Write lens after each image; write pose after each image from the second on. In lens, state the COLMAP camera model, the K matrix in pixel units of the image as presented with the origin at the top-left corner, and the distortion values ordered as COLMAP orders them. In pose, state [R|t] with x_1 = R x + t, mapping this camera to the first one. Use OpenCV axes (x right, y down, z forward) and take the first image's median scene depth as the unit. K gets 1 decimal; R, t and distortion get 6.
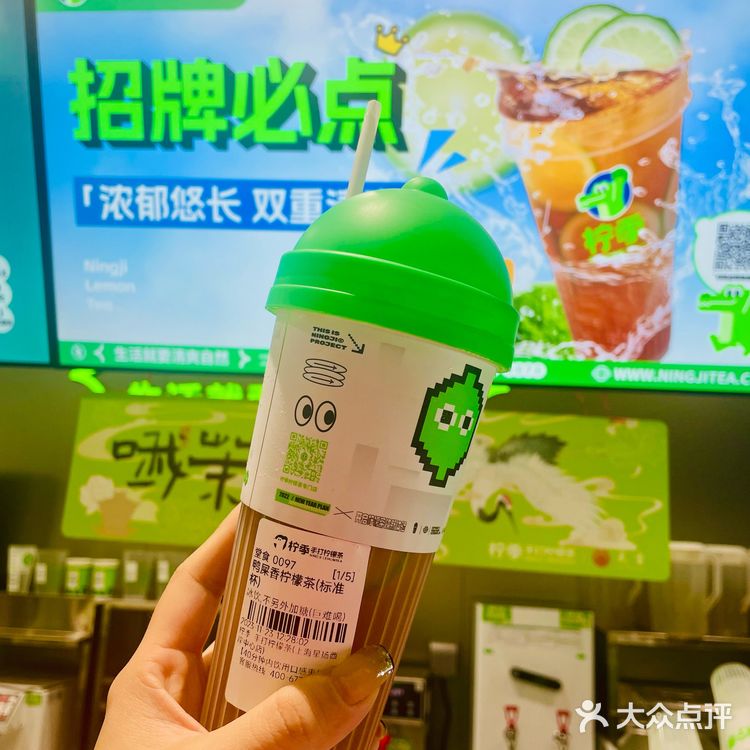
lens RADIAL K [[763.2, 0, 374.6], [0, 763.2, 372.8], [0, 0, 1]] dist [0.045002, 0.000000]
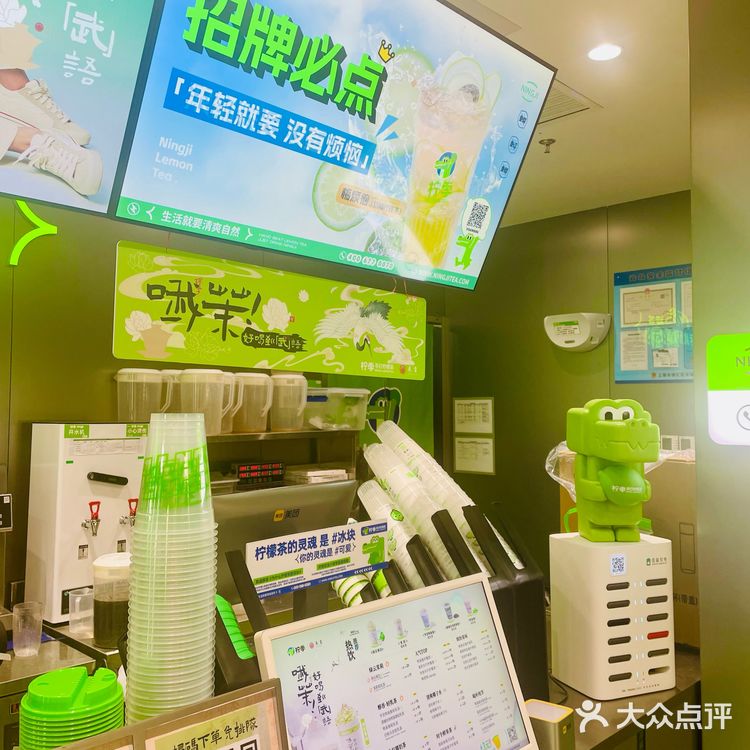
lens RADIAL K [[763.2, 0, 376.6], [0, 763.2, 377.0], [0, 0, 1]] dist [0.045002, 0.000000]
pose [[0.627521, -0.017369, 0.778406, -1.152668], [-0.150274, 0.978252, 0.142973, 0.001422], [-0.763960, -0.206693, 0.611264, -0.092753]]
